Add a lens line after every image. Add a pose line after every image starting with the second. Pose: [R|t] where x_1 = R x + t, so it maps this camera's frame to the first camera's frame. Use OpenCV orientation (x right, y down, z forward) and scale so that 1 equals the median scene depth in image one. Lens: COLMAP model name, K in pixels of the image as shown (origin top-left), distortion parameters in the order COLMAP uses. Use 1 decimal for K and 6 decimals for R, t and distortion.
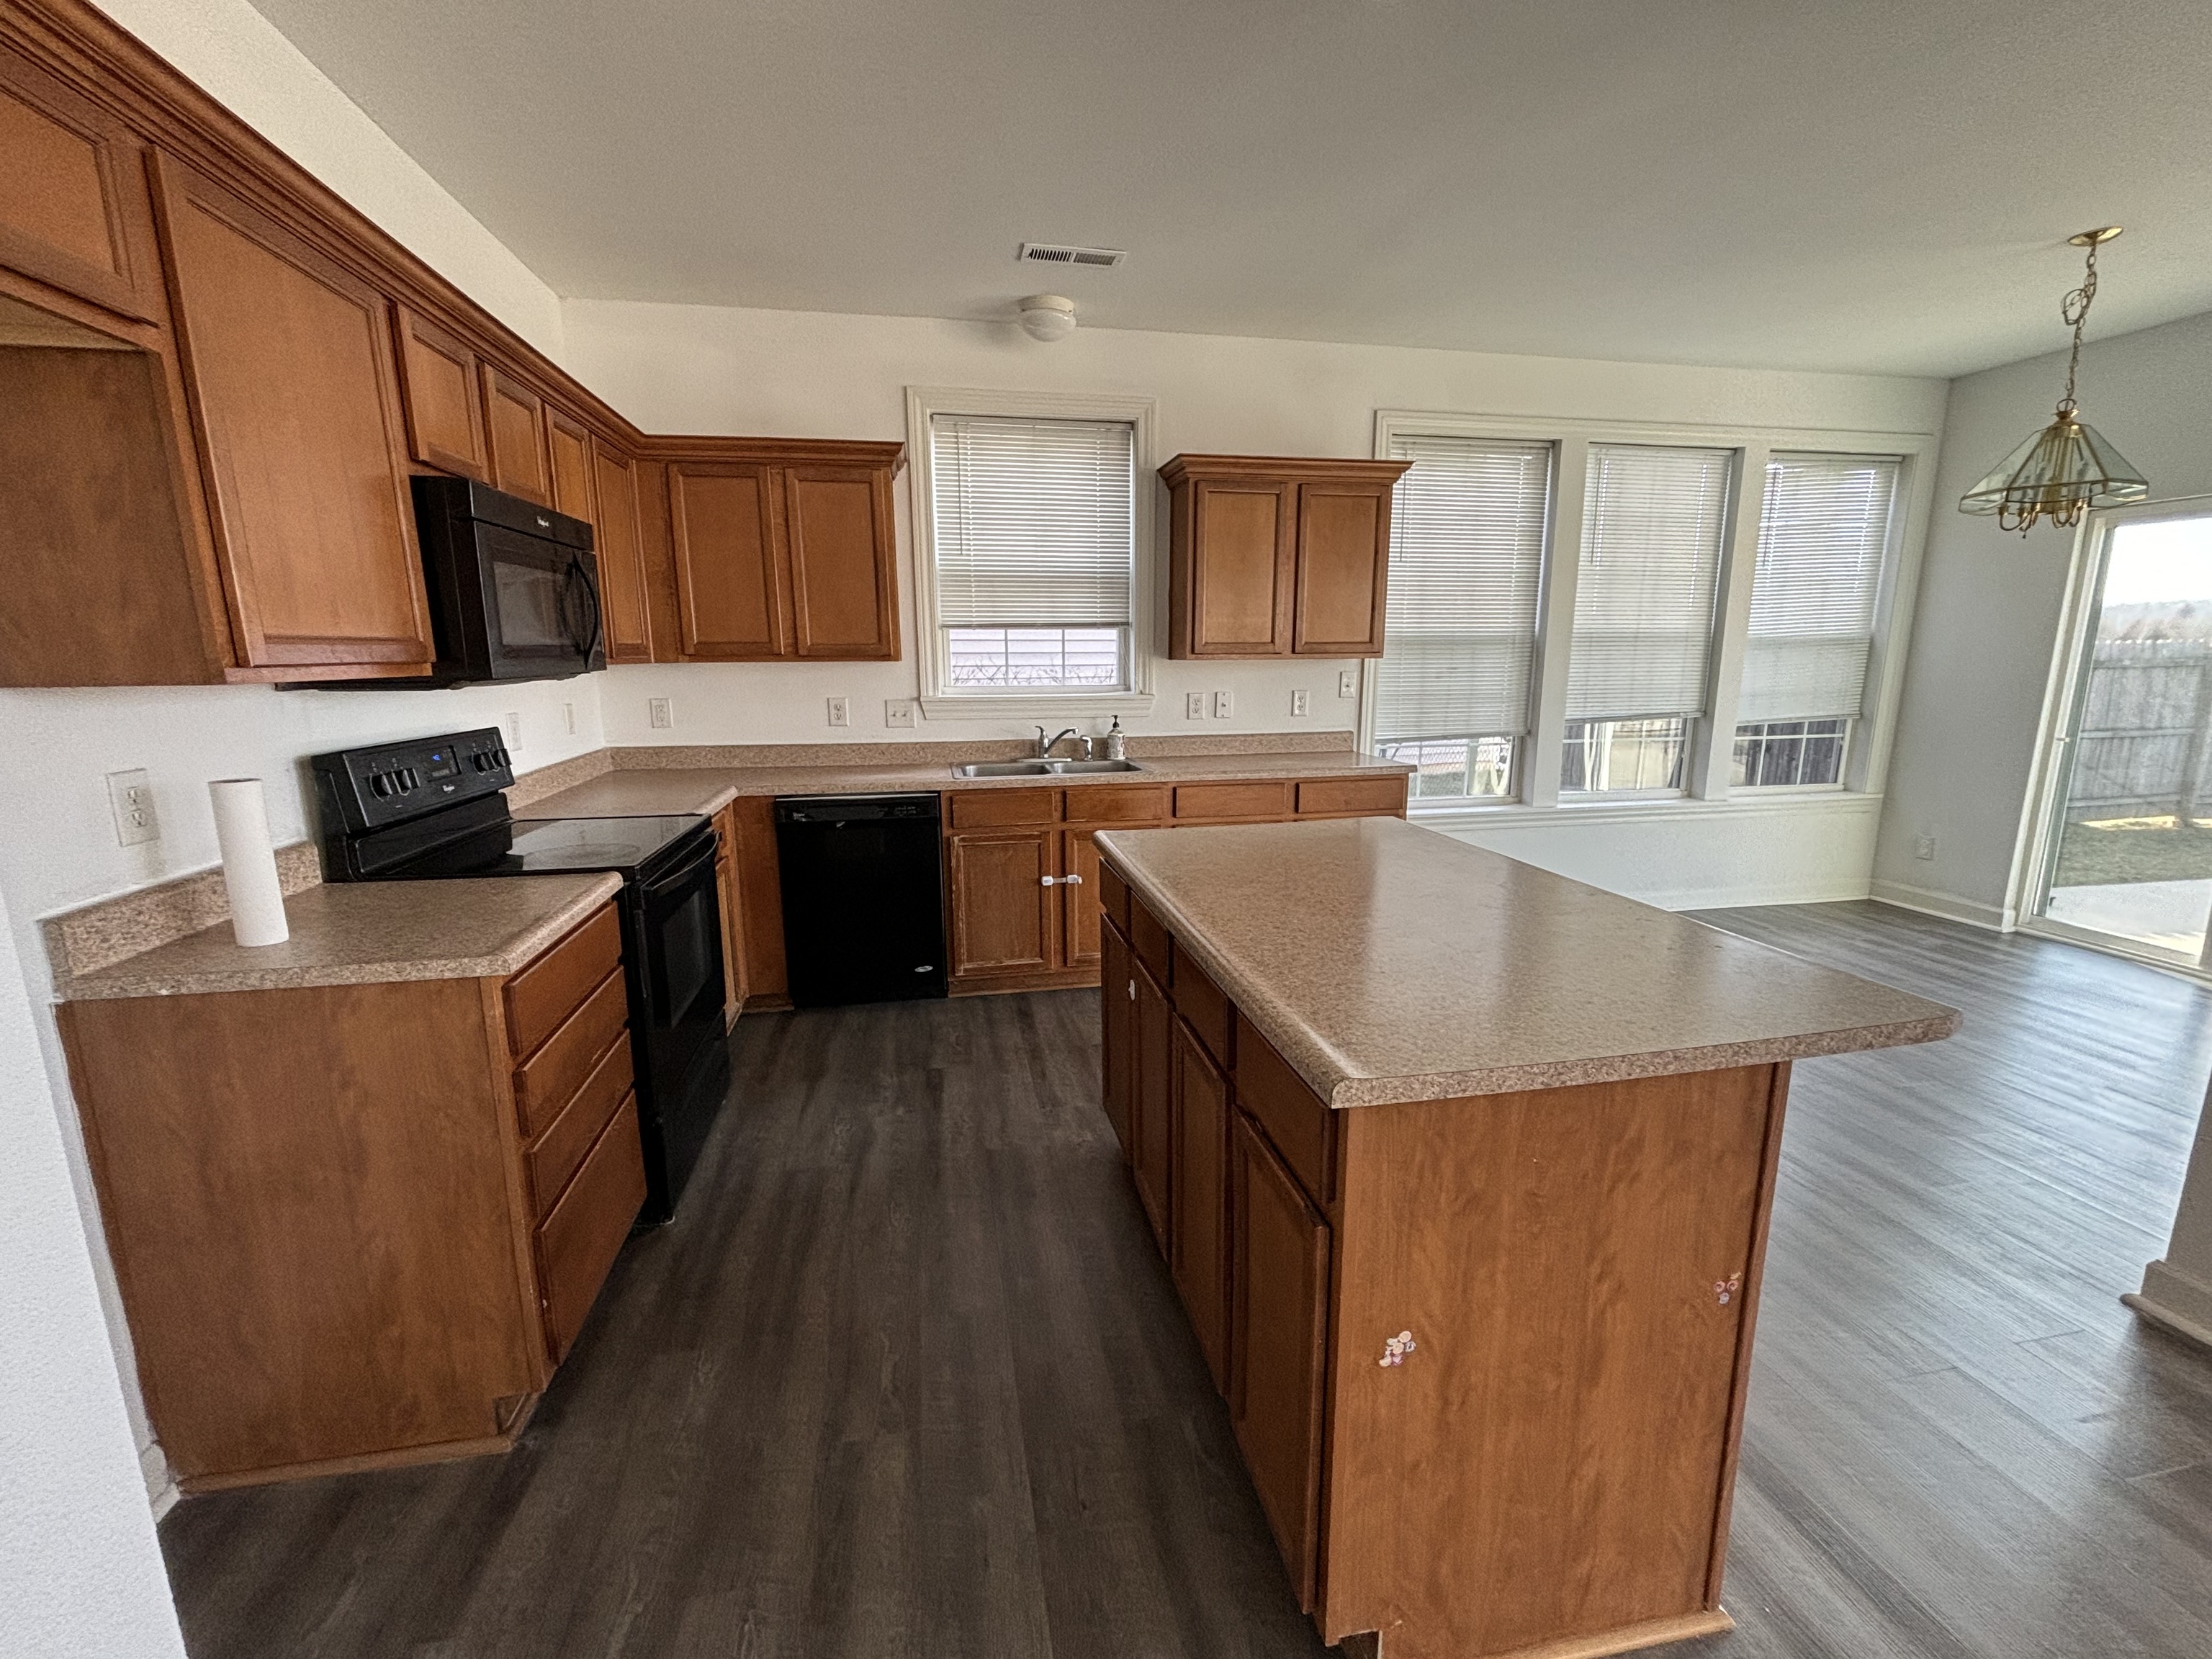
lens RADIAL K [[926.5, 0, 1106.0], [0, 926.5, 829.5], [0, 0, 1]] dist [0.000762, 0.000299]
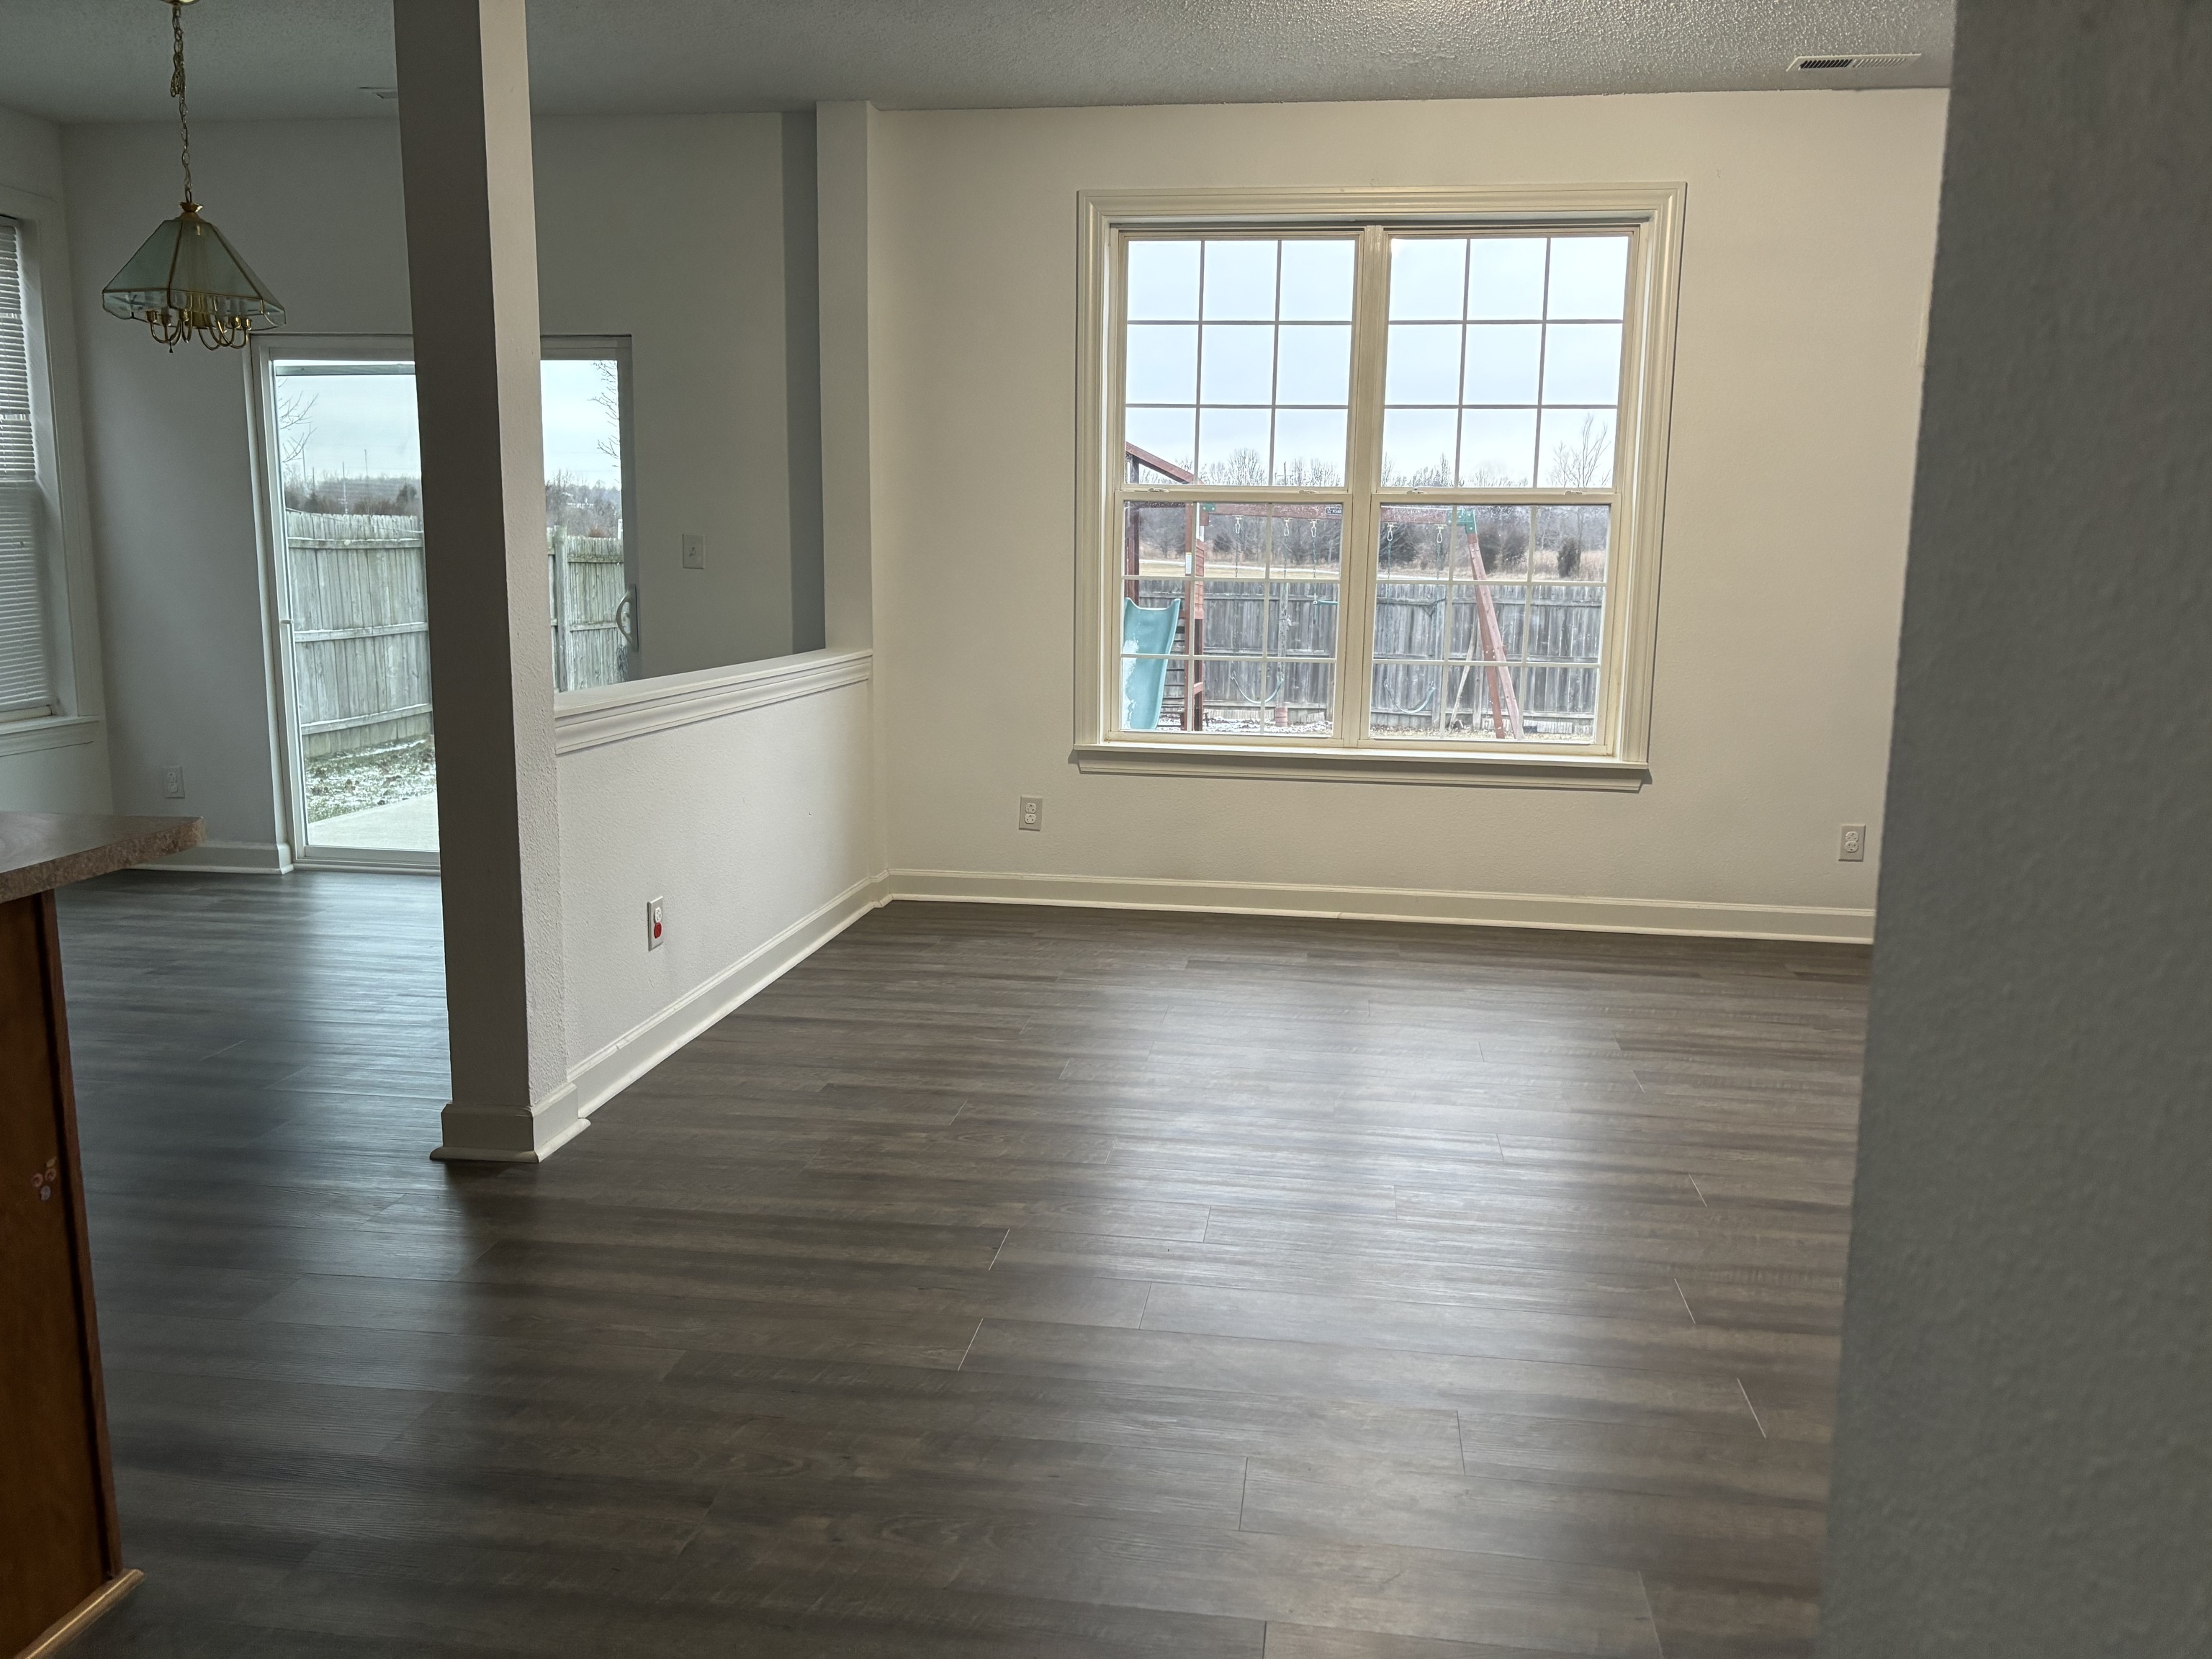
lens RADIAL K [[1664.3, 0, 1121.1], [0, 1664.3, 831.7], [0, 0, 1]] dist [0.060582, -0.062930]
pose [[0.321954, -0.149327, 0.934905, -0.140398], [0.163203, 0.981454, 0.100560, 0.061923], [-0.932583, 0.120203, 0.340354, -0.165532]]
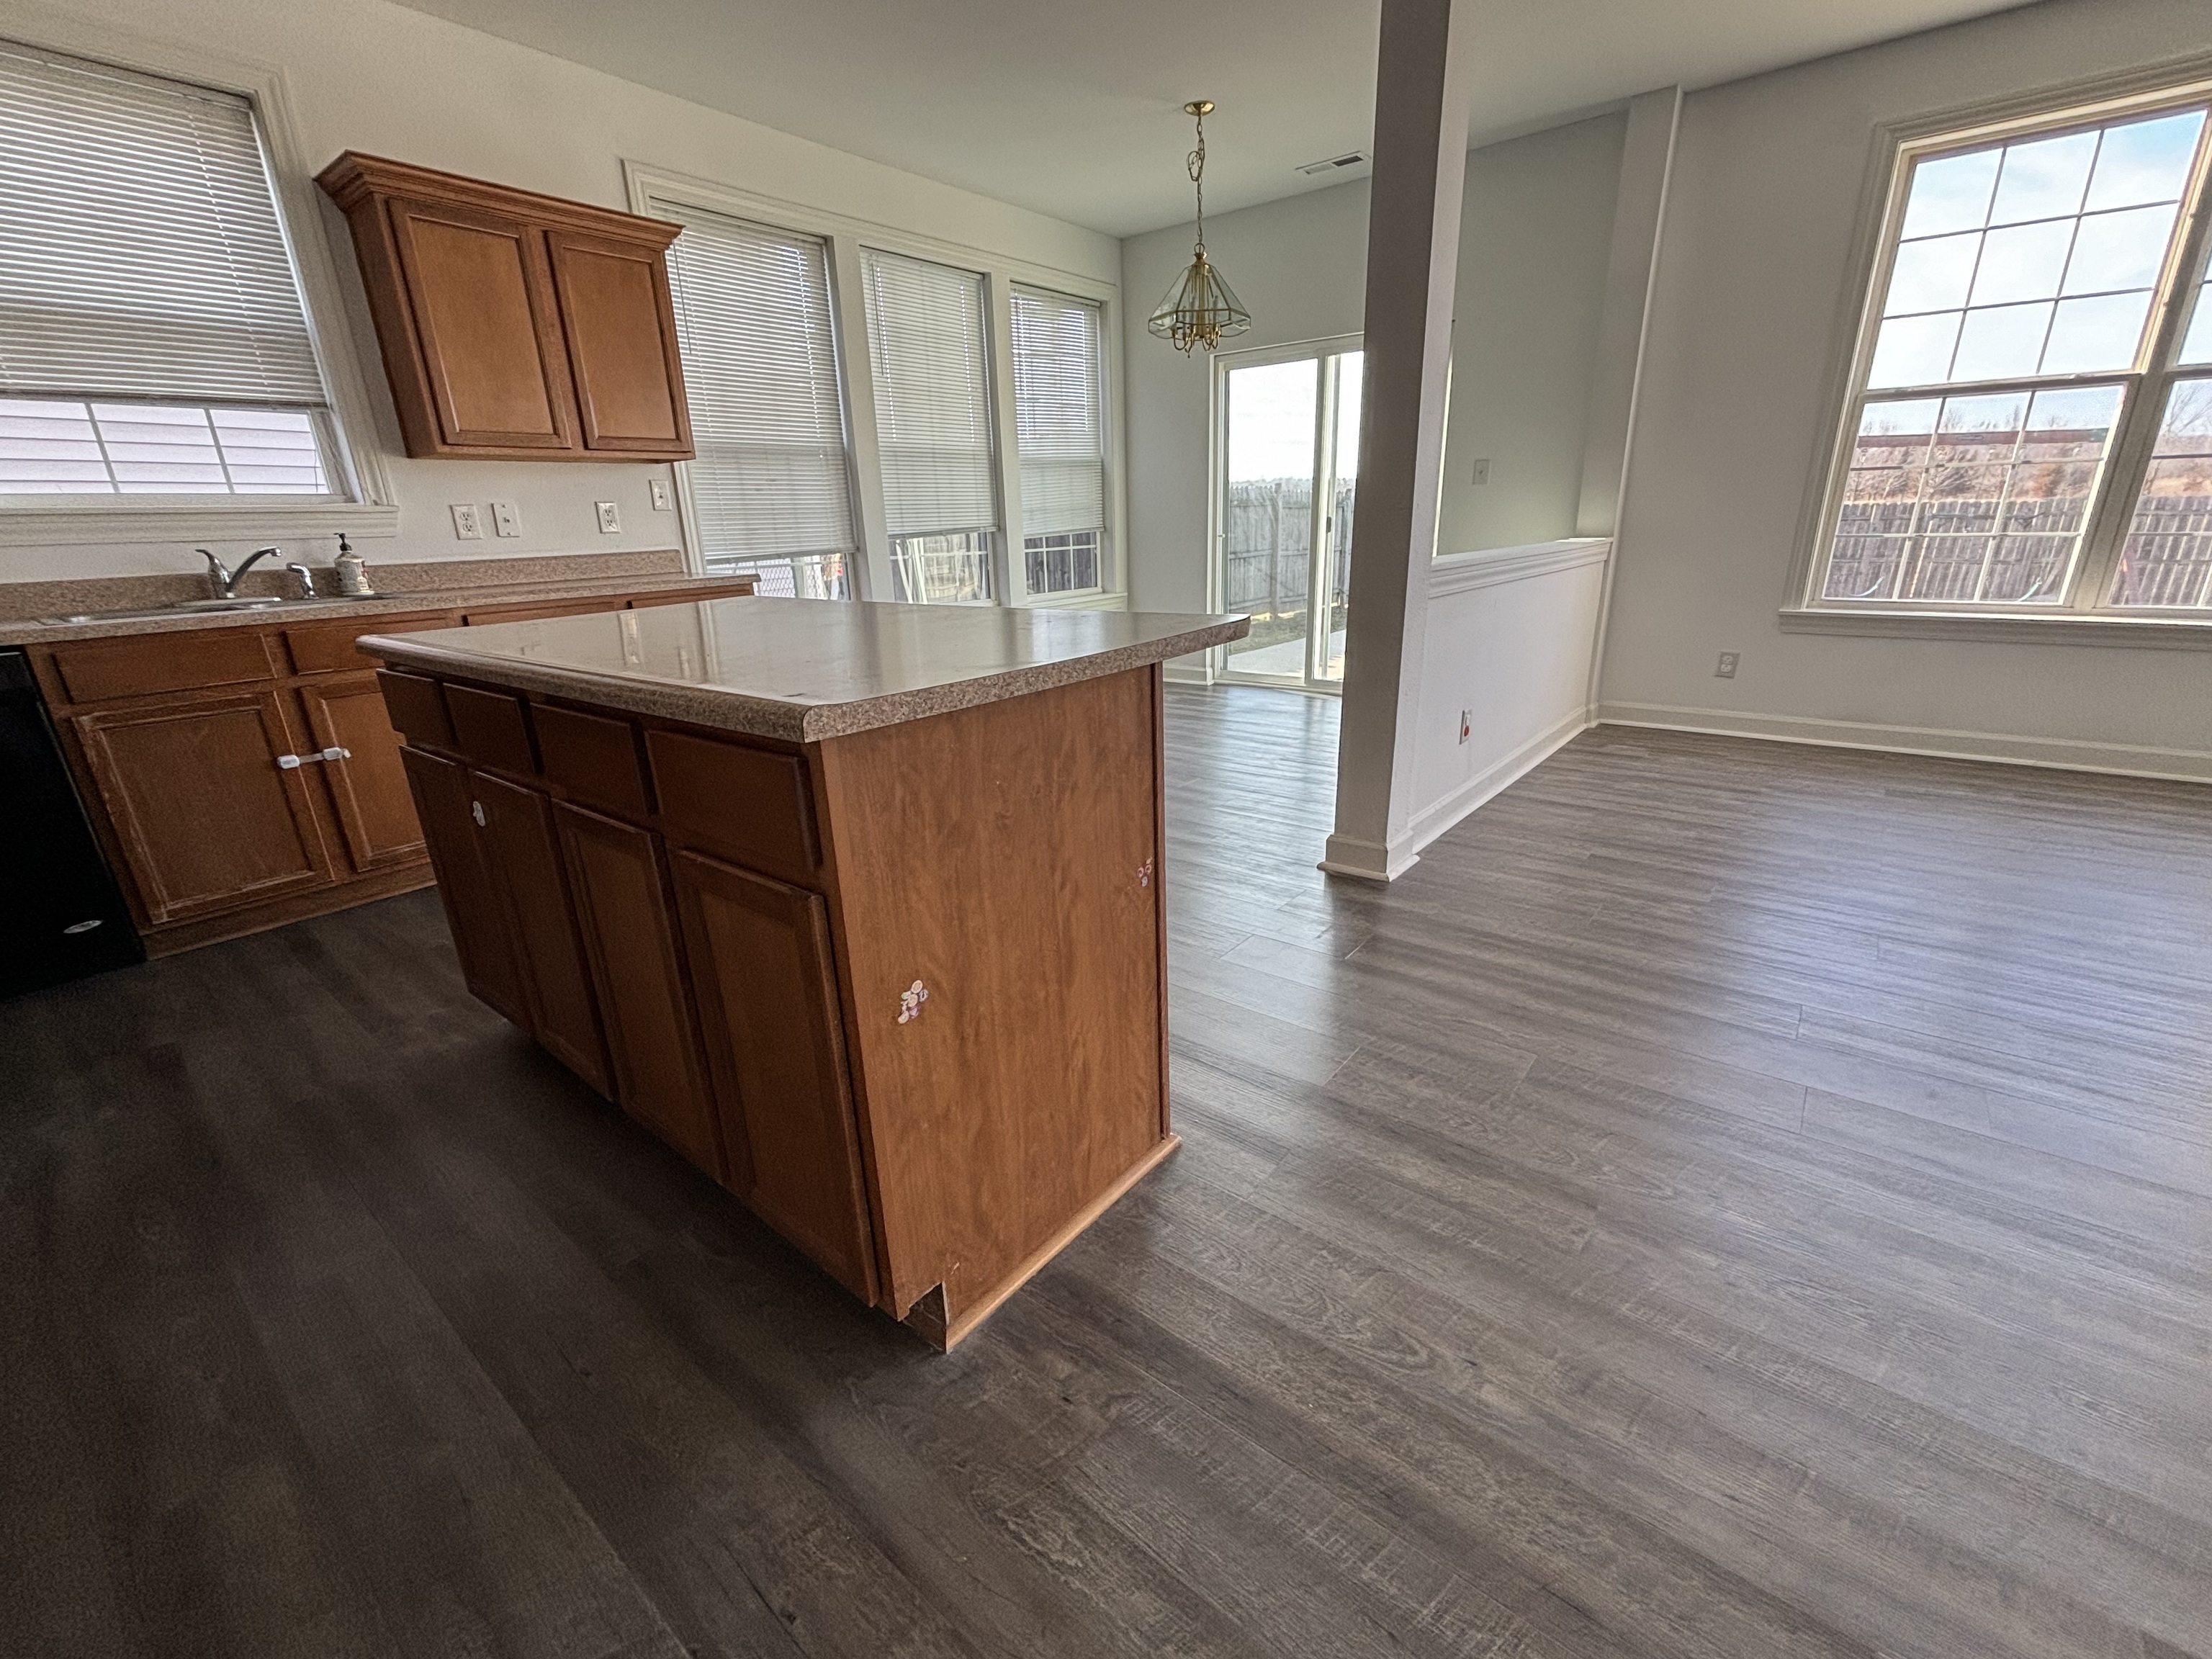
lens RADIAL K [[919.1, 0, 1108.6], [0, 919.1, 831.7], [0, 0, 1]] dist [-0.002990, 0.000354]
pose [[0.761268, -0.225317, 0.608032, -0.023914], [0.147582, 0.973284, 0.175892, 0.076897], [-0.631420, -0.044166, 0.774182, 0.039848]]
